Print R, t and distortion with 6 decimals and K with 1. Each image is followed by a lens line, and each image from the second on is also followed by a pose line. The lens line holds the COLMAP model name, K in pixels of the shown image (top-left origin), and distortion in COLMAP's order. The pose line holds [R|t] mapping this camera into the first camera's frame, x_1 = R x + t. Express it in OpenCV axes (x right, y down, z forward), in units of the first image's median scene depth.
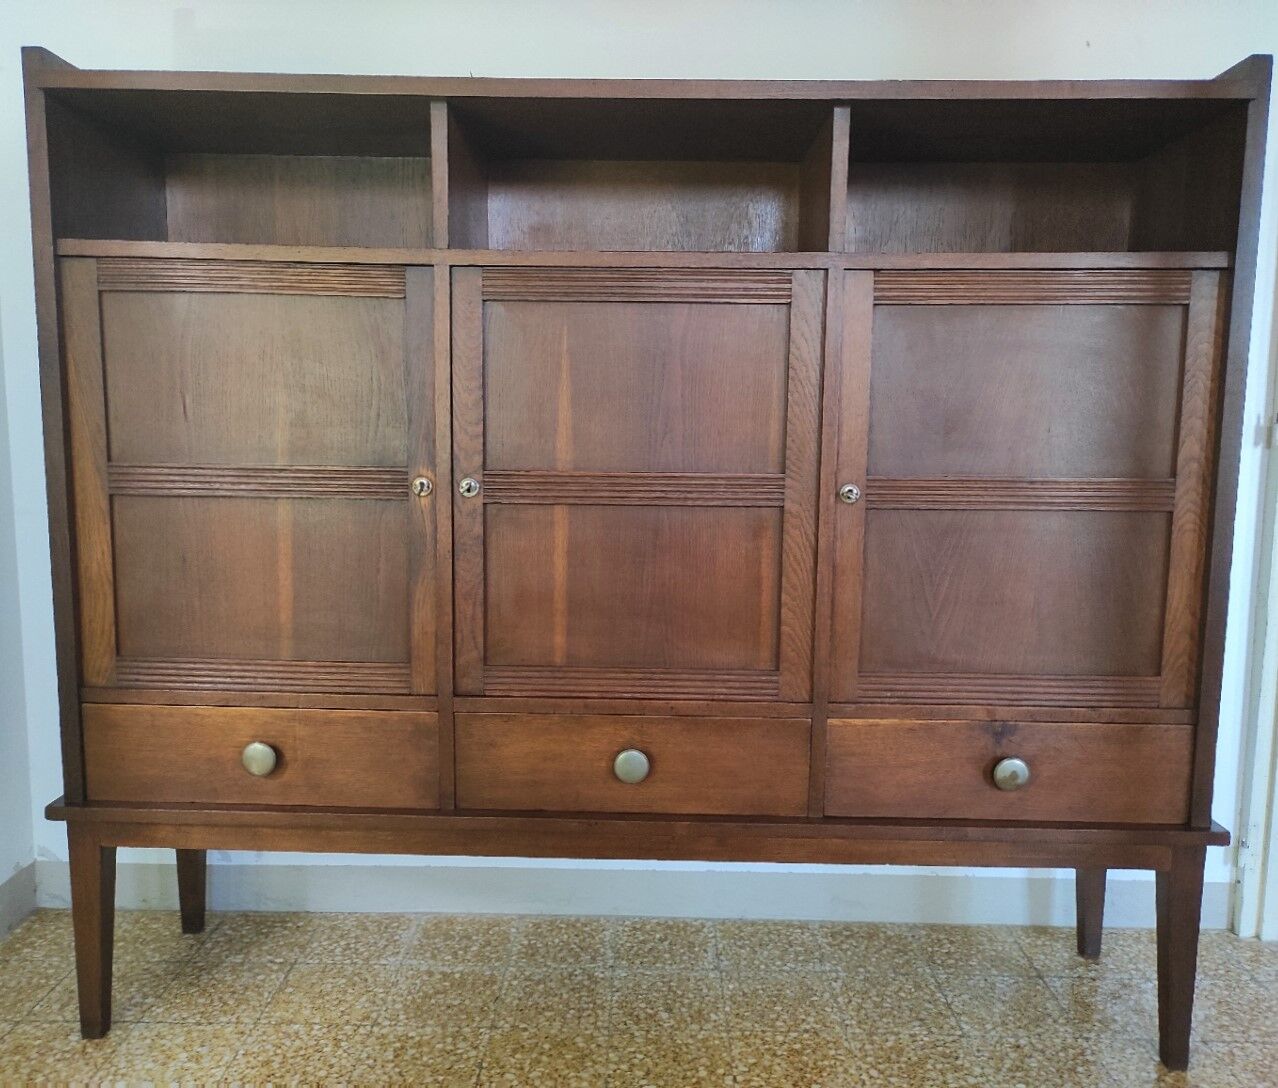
lens RADIAL K [[1072.2, 0, 637.5], [0, 1072.2, 540.0], [0, 0, 1]] dist [0.046799, -0.044518]
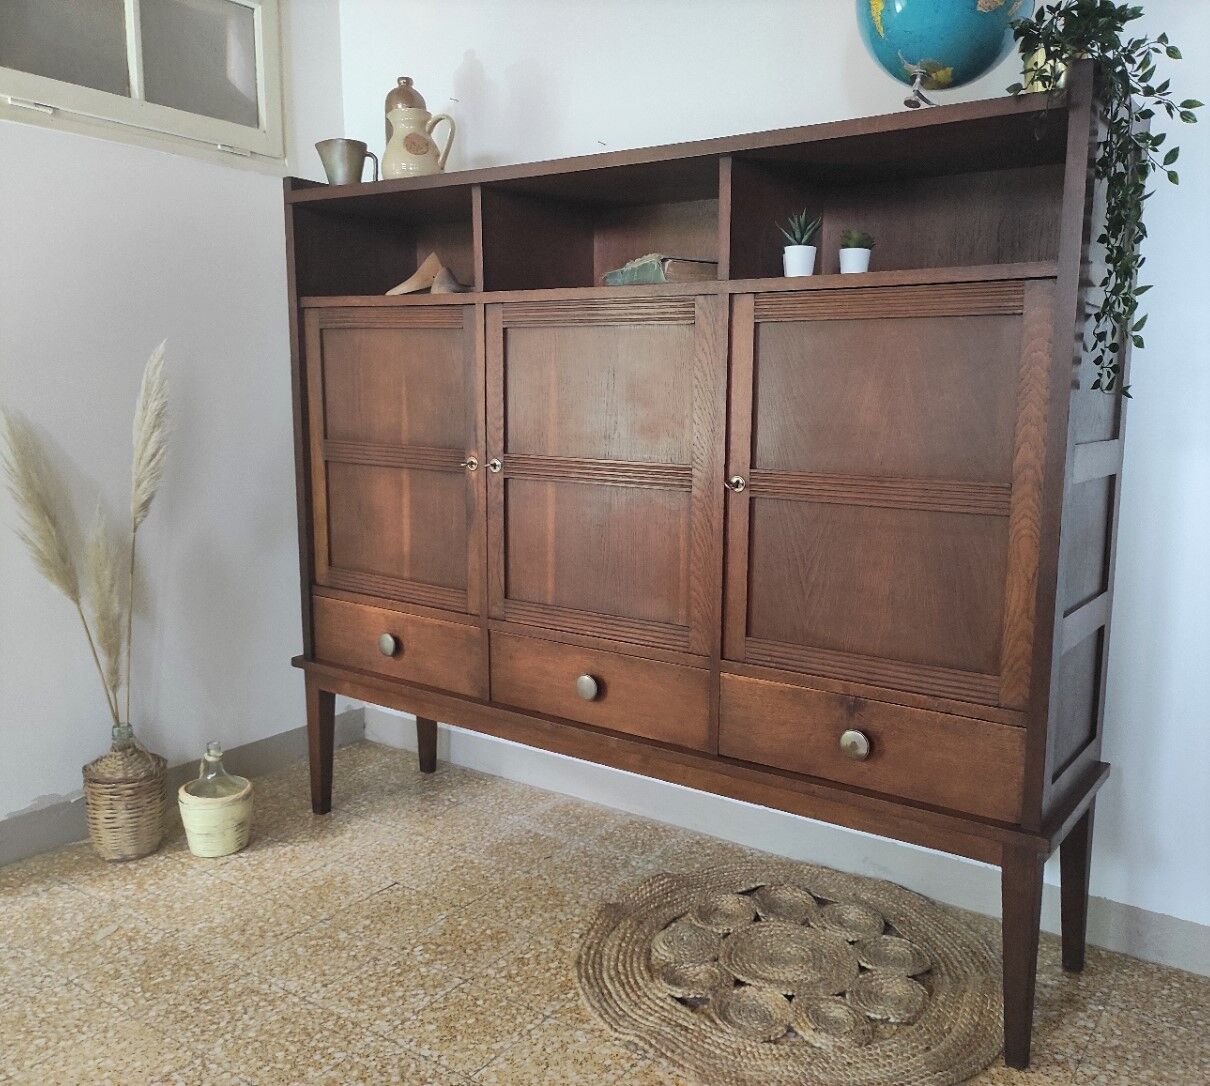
lens RADIAL K [[1063.2, 0, 672.9], [0, 1063.2, 540.0], [0, 0, 1]] dist [0.055939, -0.065737]
pose [[0.843270, 0.075932, -0.532100, 0.738256], [-0.068674, 0.997078, 0.033450, -0.015275], [0.533086, 0.008334, 0.846020, -0.024432]]
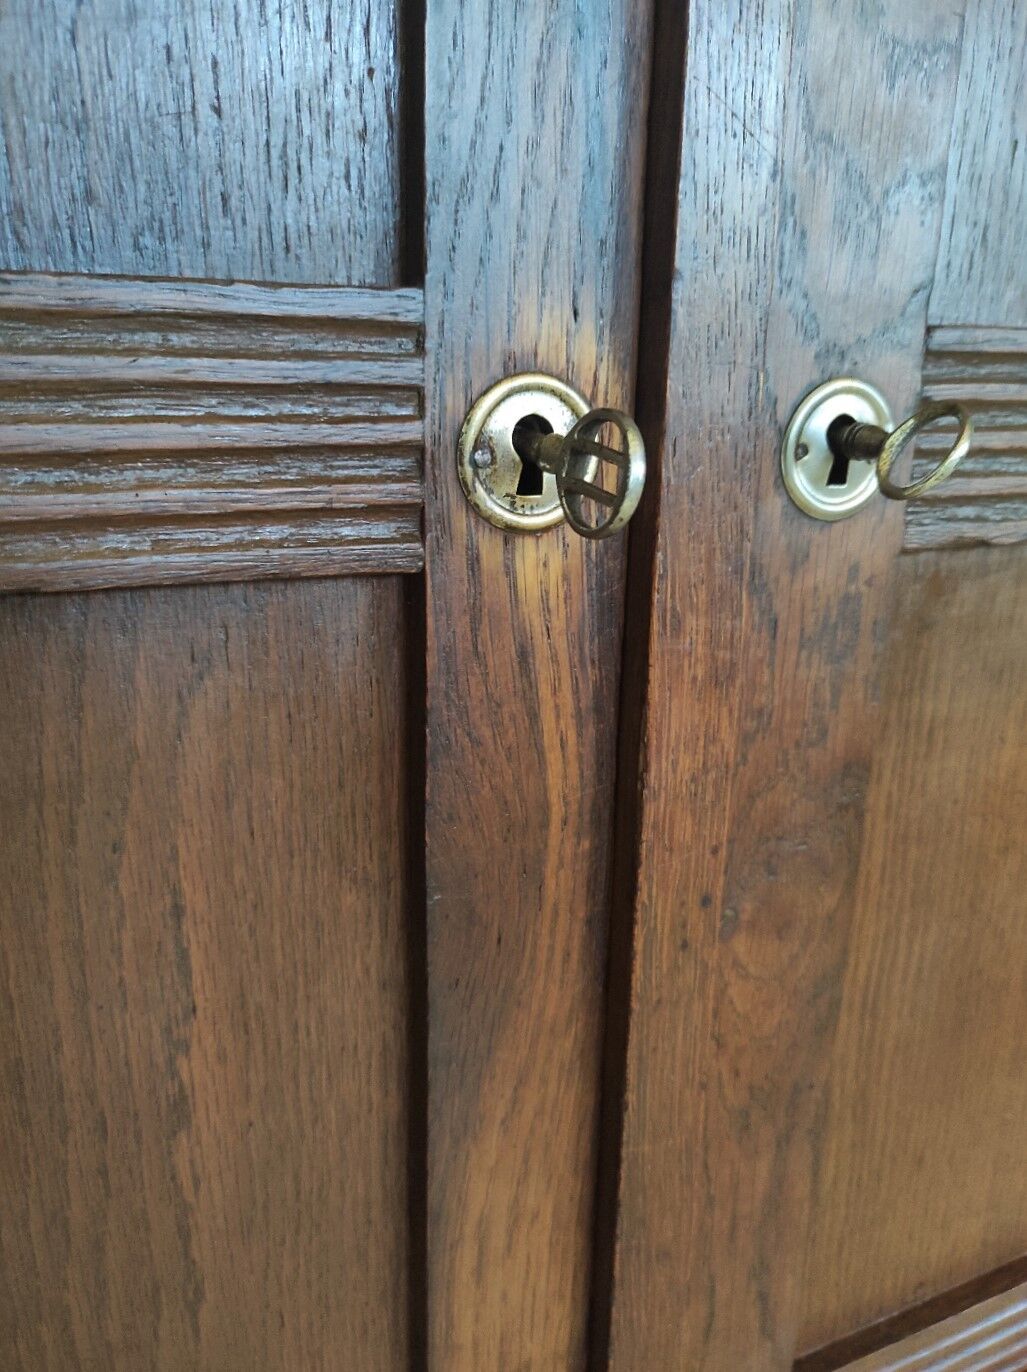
lens RADIAL K [[1054.5, 0, 513.5], [0, 1054.5, 686.0], [0, 0, 1]] dist [-0.002756, -0.001117]
pose [[0.895866, -0.124287, 0.426586, -0.251682], [0.050416, 0.982314, 0.180323, -0.044404], [-0.441454, -0.140039, 0.886289, 0.868034]]
